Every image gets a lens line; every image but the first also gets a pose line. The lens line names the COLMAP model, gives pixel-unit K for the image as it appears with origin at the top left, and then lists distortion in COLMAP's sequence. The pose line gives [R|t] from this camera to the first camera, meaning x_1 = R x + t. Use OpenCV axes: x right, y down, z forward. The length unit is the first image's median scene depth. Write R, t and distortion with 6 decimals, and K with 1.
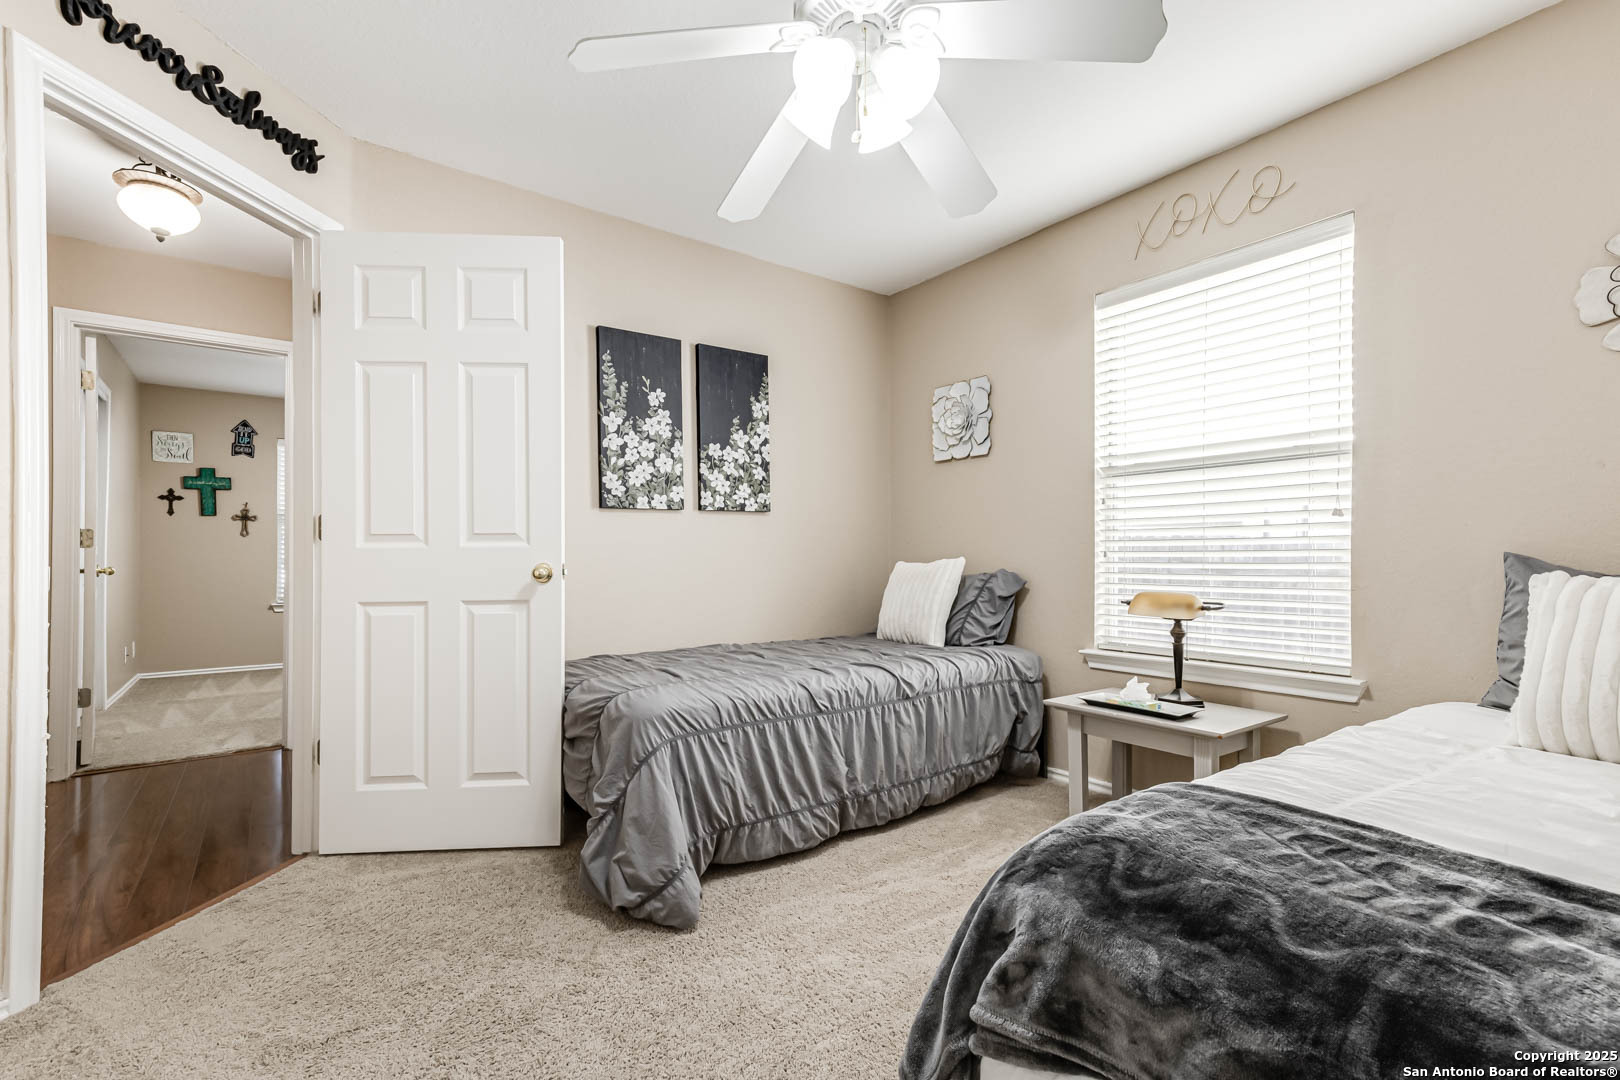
lens RADIAL K [[731.2, 0, 809.4], [0, 731.2, 550.7], [0, 0, 1]] dist [0.026265, -0.000247]
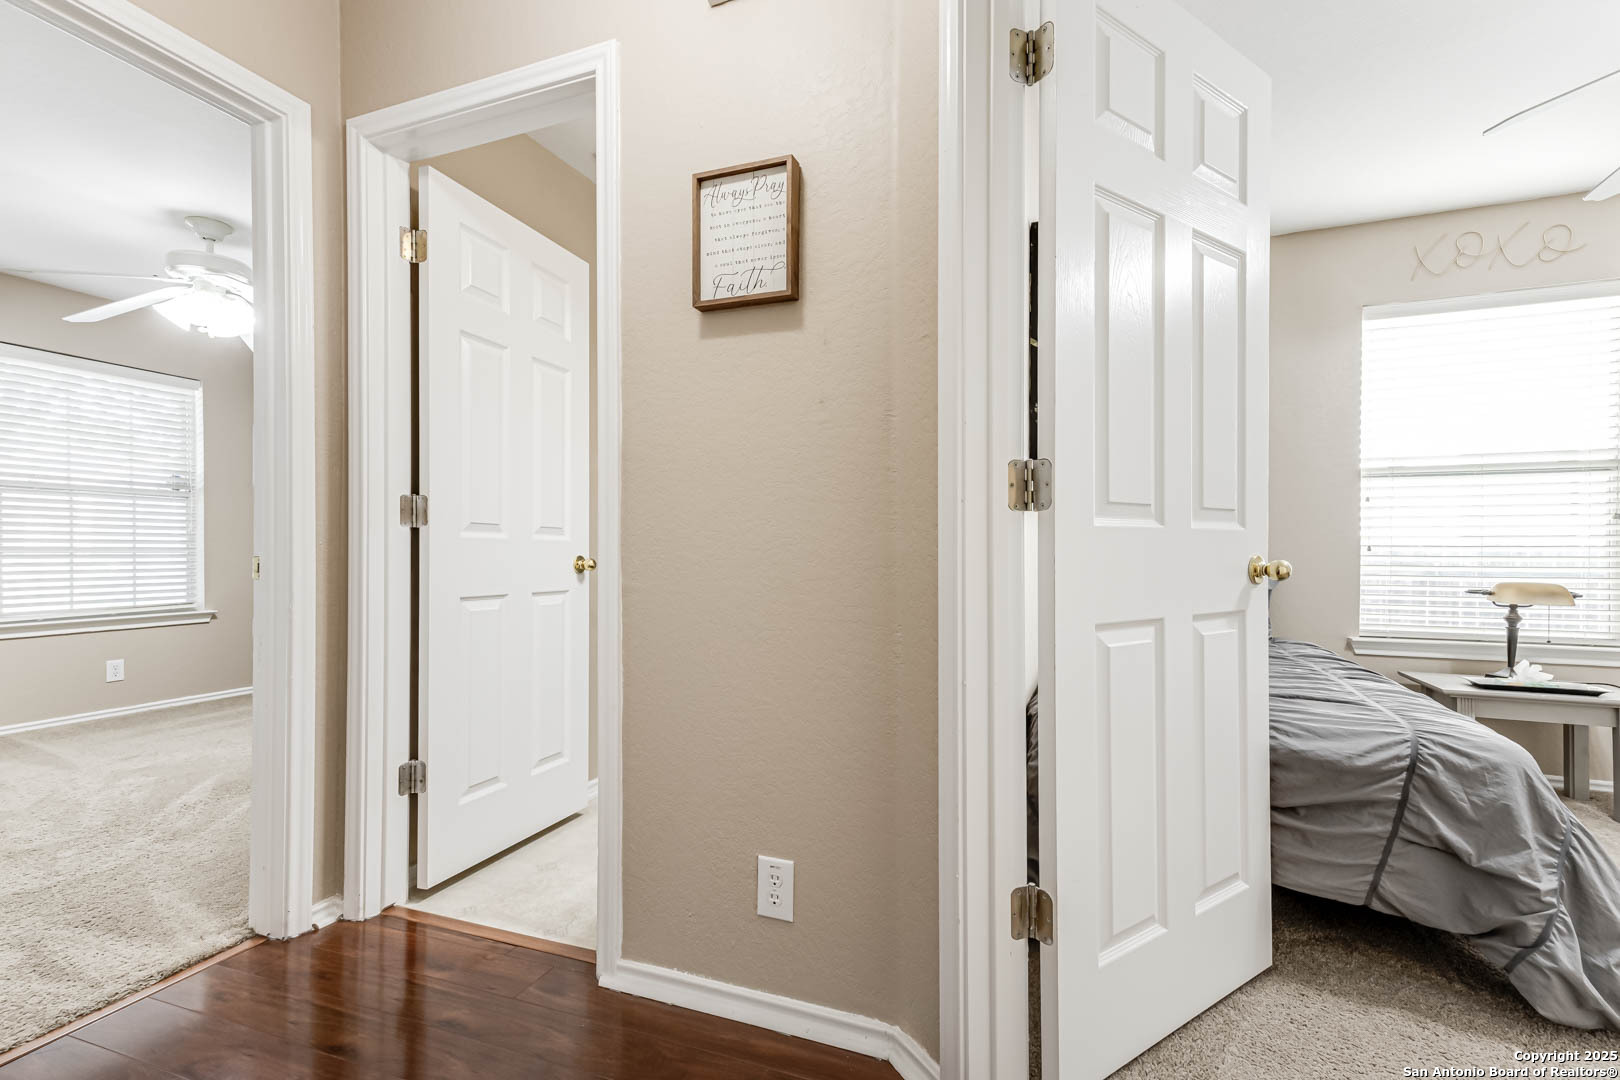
lens RADIAL K [[731.2, 0, 815.8], [0, 731.2, 549.7], [0, 0, 1]] dist [0.026265, -0.000247]
pose [[0.847594, 0.004766, 0.530624, -0.391308], [-0.009379, 0.999938, 0.006000, 0.003363], [-0.530562, -0.010062, 0.847586, 0.228708]]
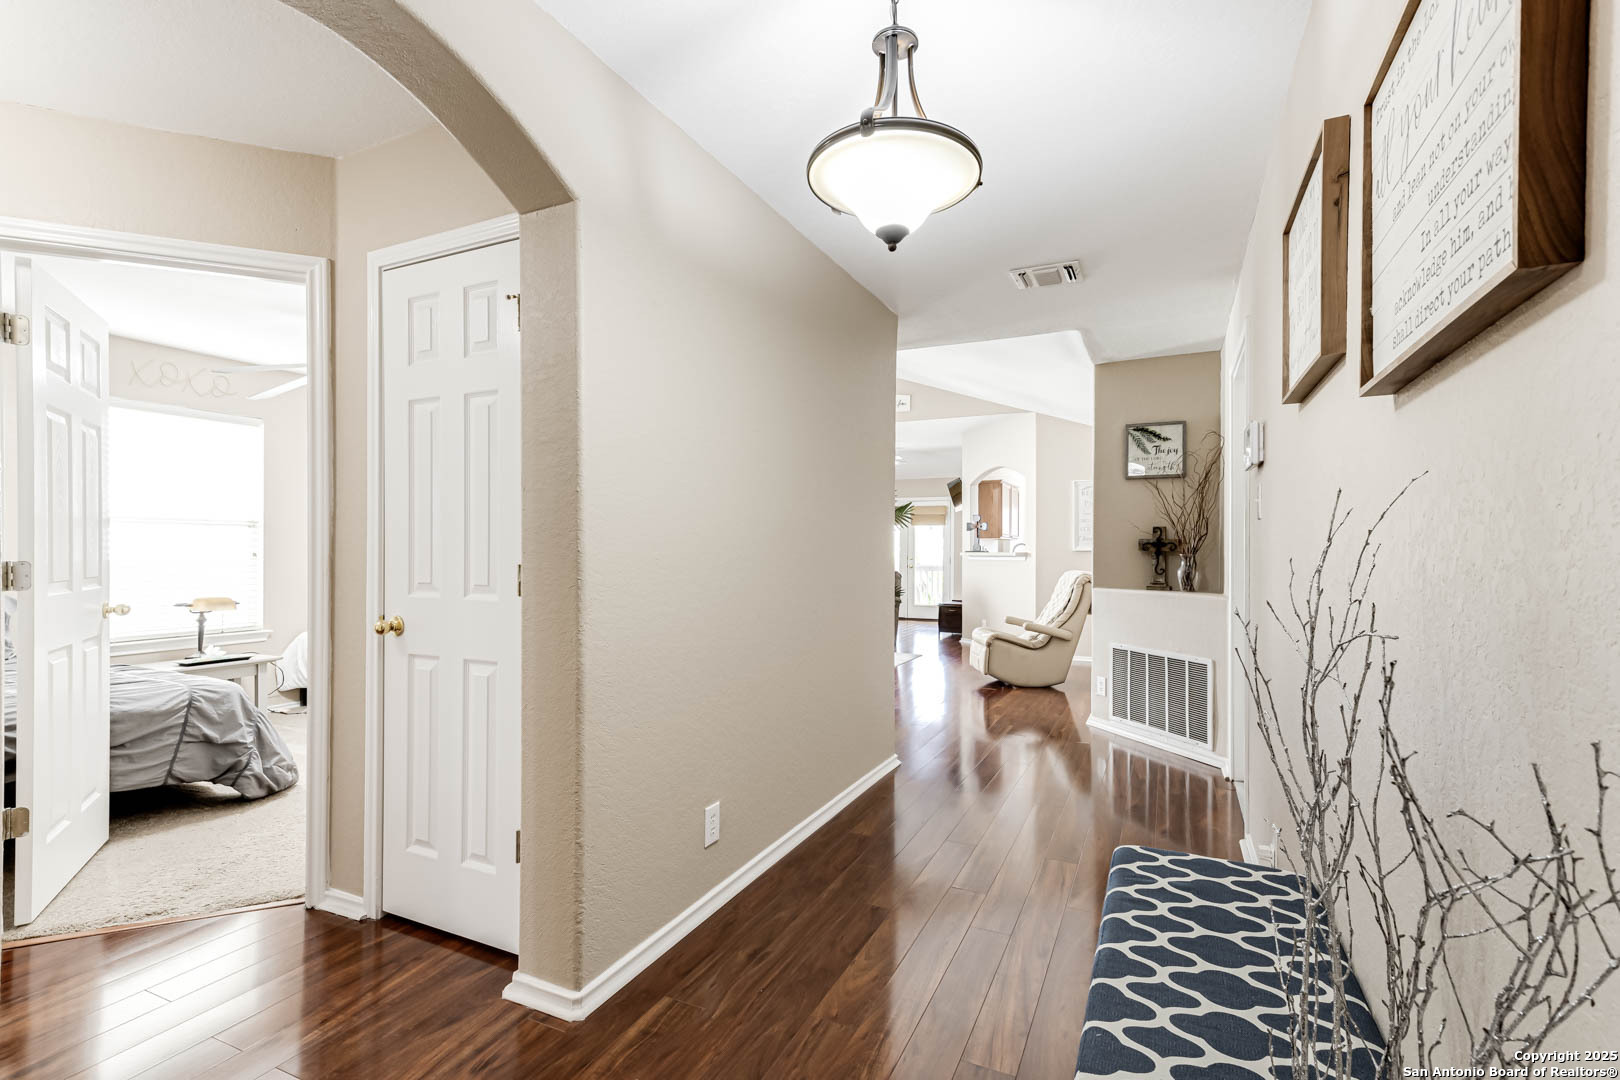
lens RADIAL K [[731.2, 0, 820.8], [0, 731.2, 552.5], [0, 0, 1]] dist [0.026265, -0.000247]
pose [[-0.471908, -0.002723, 0.881643, -0.698489], [-0.011568, 0.999928, -0.003104, -0.025238], [-0.881572, -0.011664, -0.471906, 0.202125]]
